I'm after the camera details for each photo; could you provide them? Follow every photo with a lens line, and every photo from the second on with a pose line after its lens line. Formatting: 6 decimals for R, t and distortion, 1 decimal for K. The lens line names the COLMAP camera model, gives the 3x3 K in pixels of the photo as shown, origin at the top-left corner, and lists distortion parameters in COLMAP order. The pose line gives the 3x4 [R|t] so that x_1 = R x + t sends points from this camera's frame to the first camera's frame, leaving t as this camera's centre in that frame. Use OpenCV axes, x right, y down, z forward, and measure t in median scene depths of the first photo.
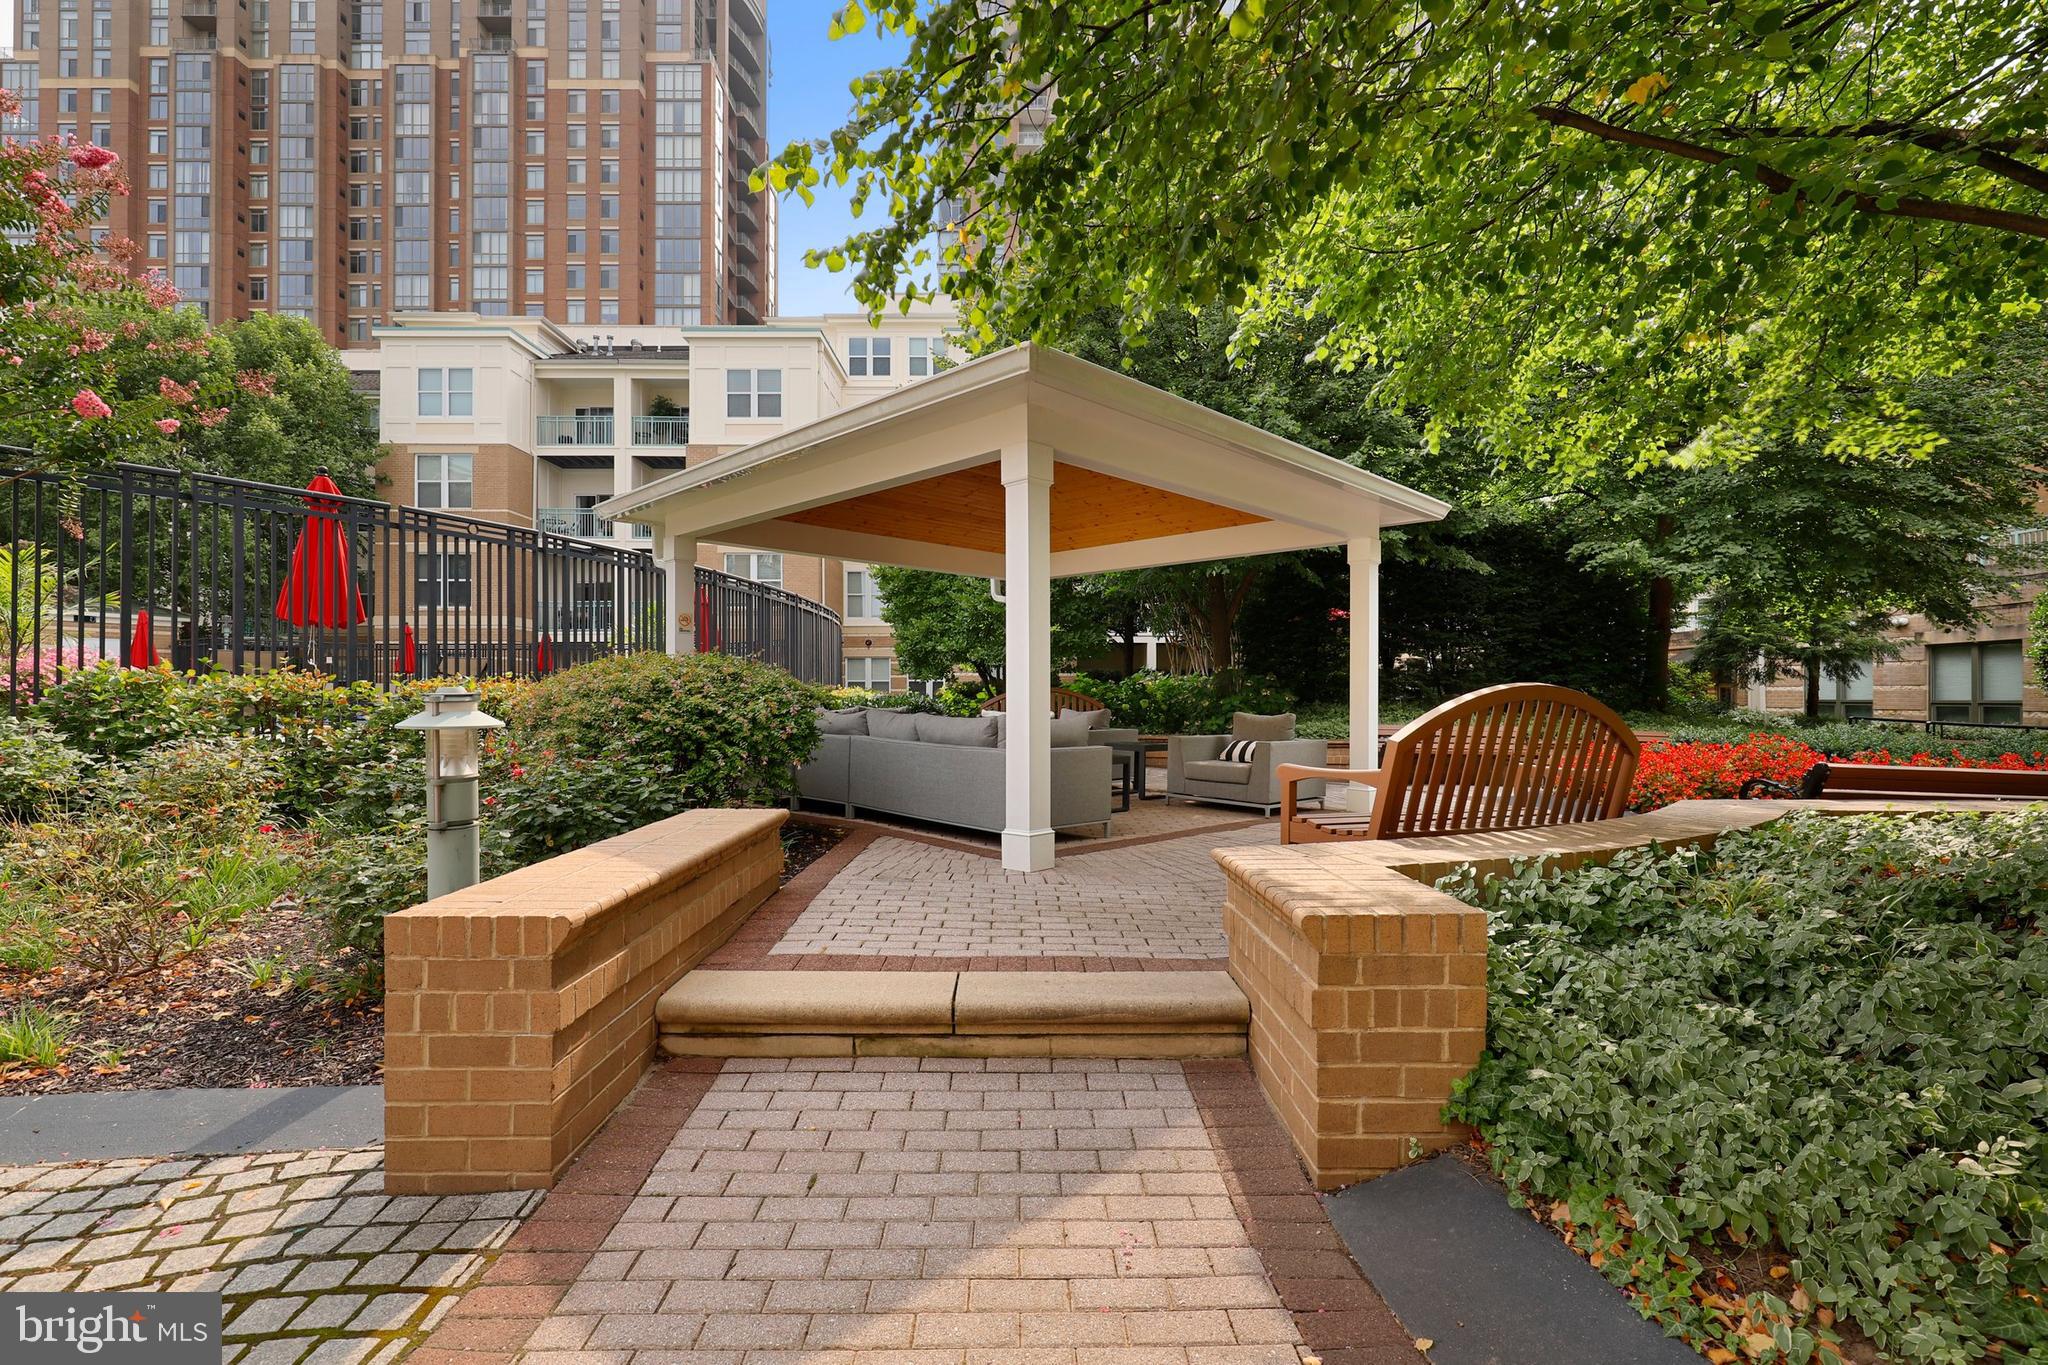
lens RADIAL K [[930.7, 0, 1025.0], [0, 930.7, 681.9], [0, 0, 1]] dist [-0.001975, 0.000098]
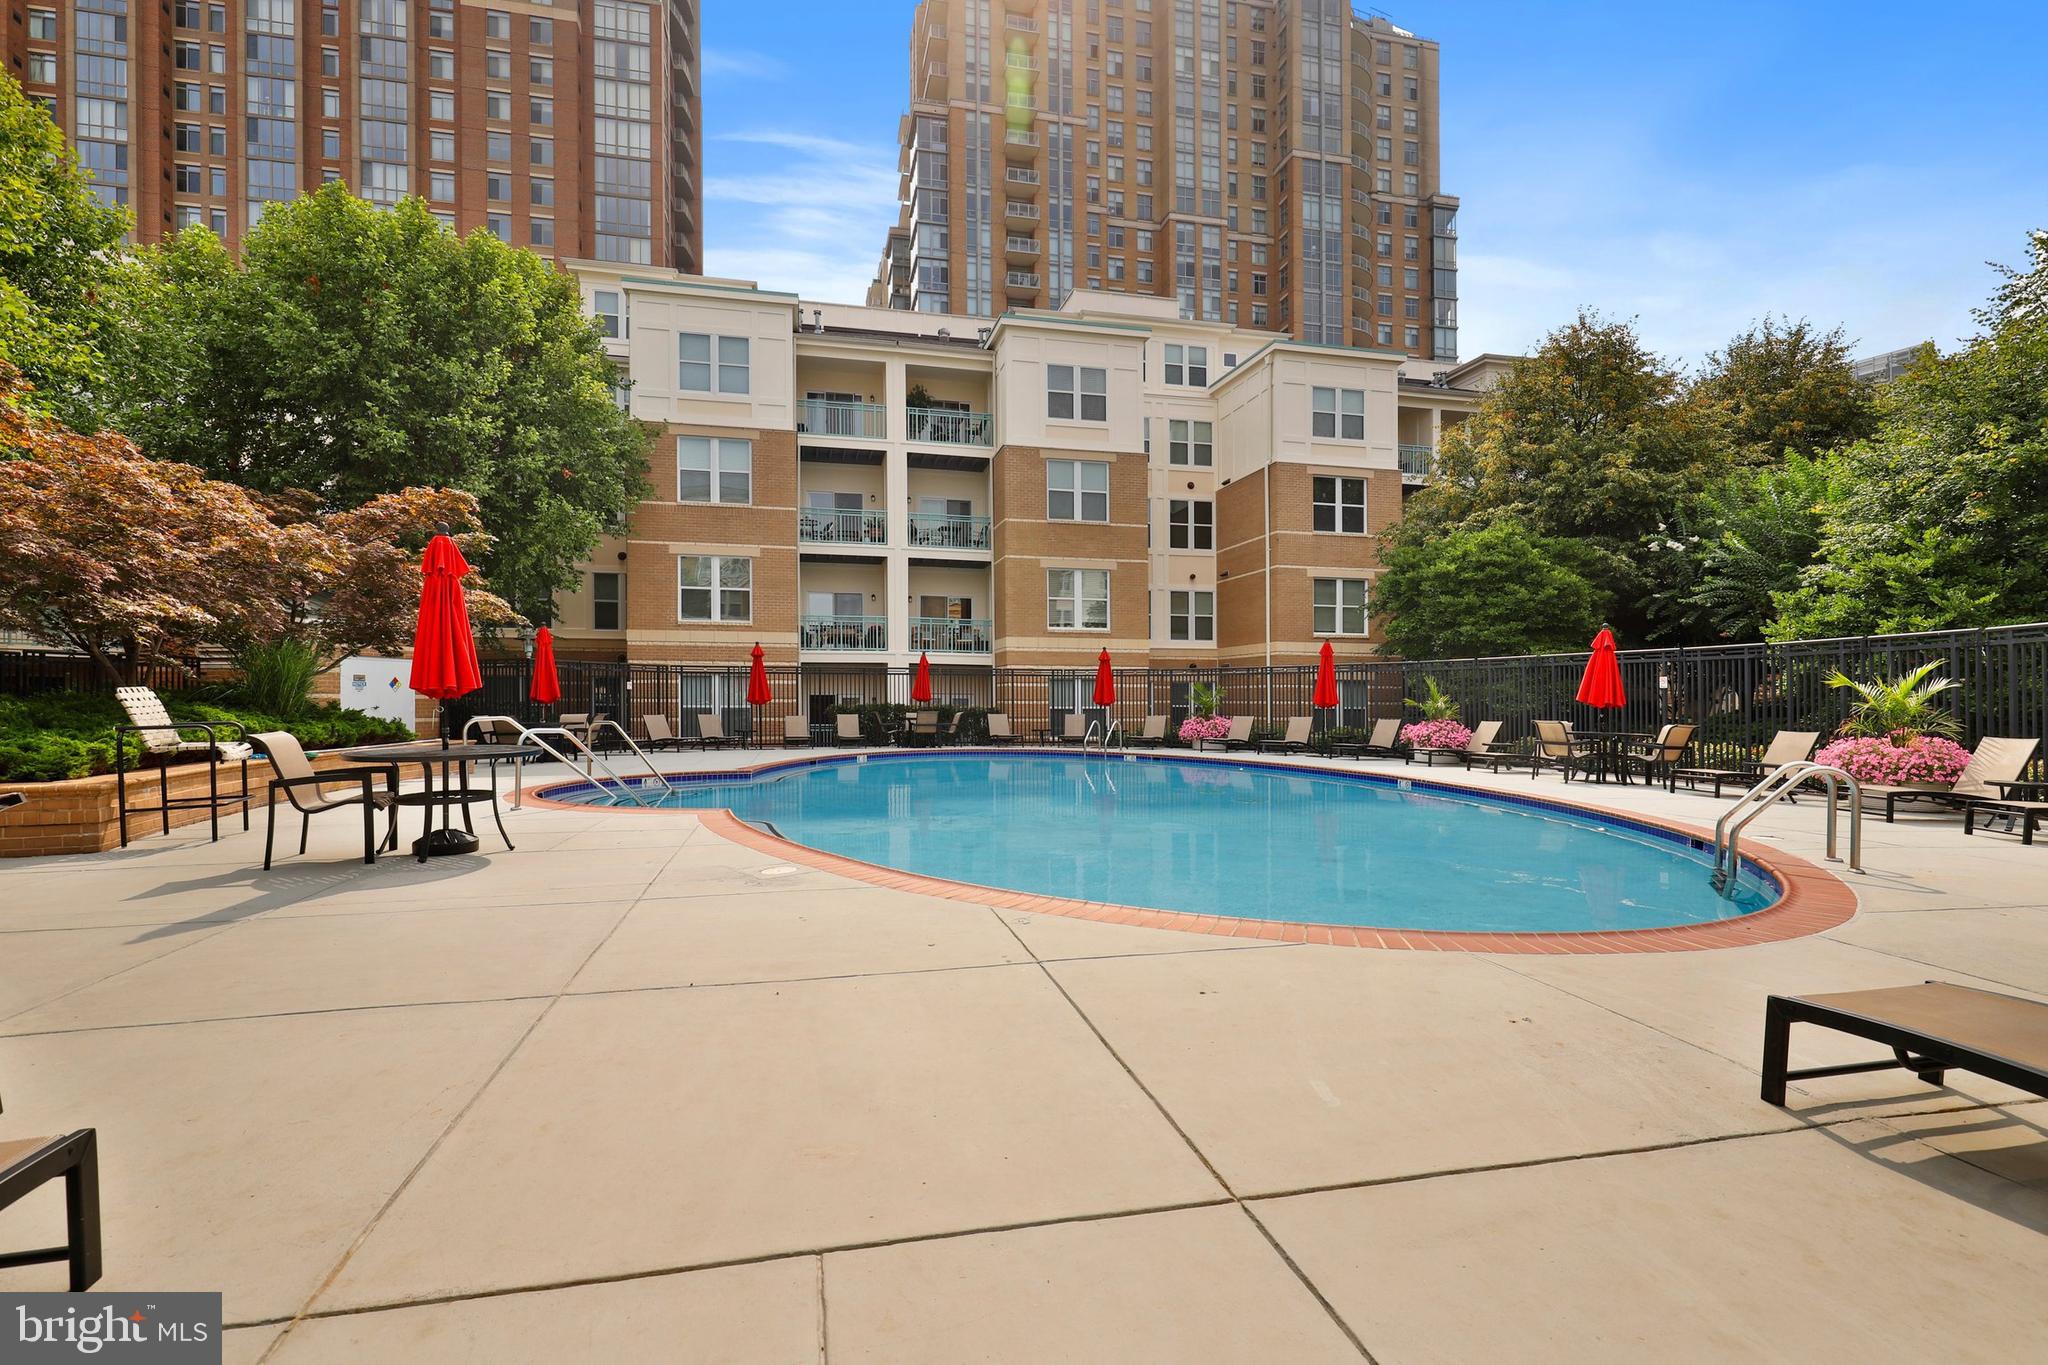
lens RADIAL K [[930.7, 0, 1022.3], [0, 930.7, 694.5], [0, 0, 1]] dist [-0.001975, 0.000098]
pose [[0.976341, 0.003956, 0.216200, -0.188565], [-0.005313, 0.999970, 0.005696, -0.007771], [-0.216171, -0.006710, 0.976332, 0.044563]]
